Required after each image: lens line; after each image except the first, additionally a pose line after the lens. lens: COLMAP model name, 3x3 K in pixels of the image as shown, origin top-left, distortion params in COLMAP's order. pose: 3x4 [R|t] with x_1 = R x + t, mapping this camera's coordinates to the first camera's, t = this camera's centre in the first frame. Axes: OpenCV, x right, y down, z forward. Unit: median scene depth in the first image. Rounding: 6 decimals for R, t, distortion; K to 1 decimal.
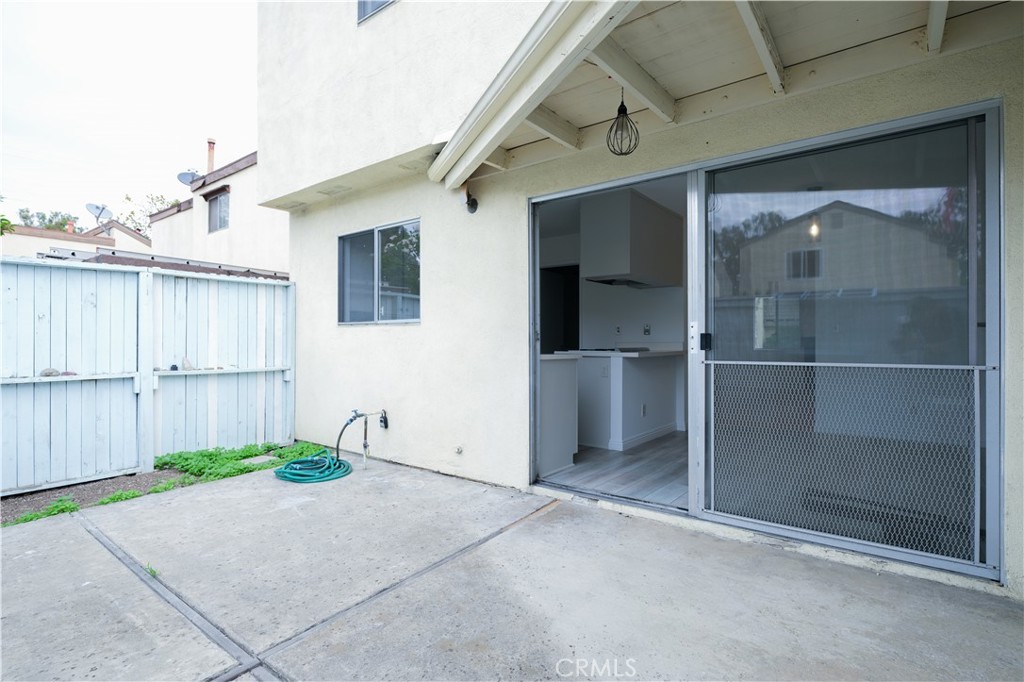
lens RADIAL K [[488.8, 0, 504.7], [0, 488.8, 340.1], [0, 0, 1]] dist [-0.000745, 0.000597]
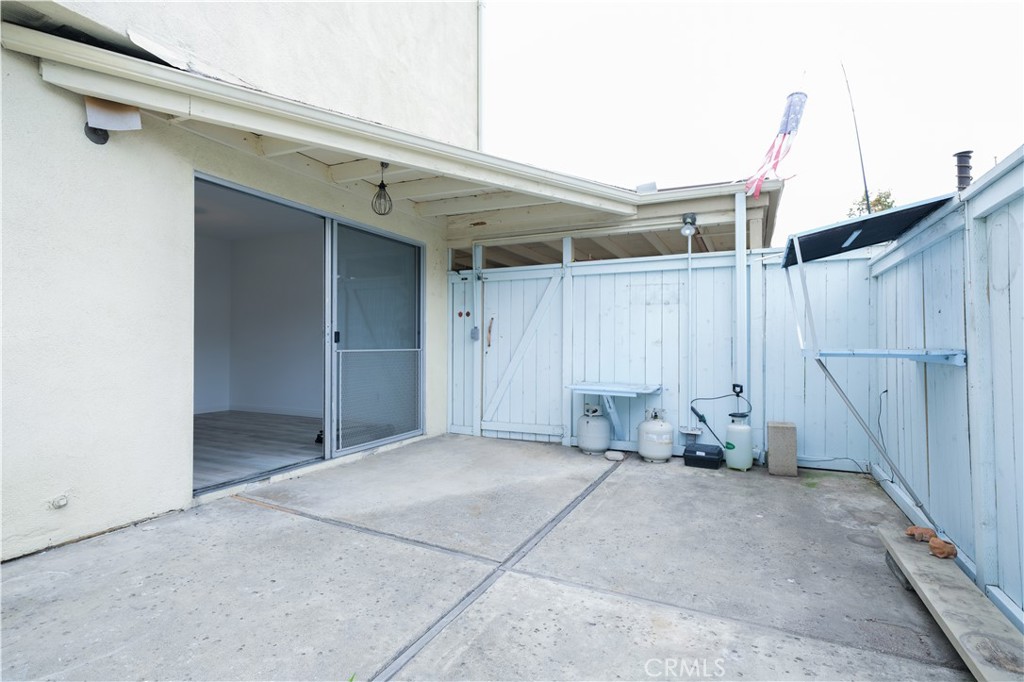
lens RADIAL K [[488.8, 0, 507.5], [0, 488.8, 340.4], [0, 0, 1]] dist [-0.000745, 0.000597]
pose [[-0.181995, 0.008187, 0.983265, -1.282480], [-0.007805, 0.999922, -0.009771, 0.026099], [-0.983269, -0.009453, -0.181917, 0.854658]]
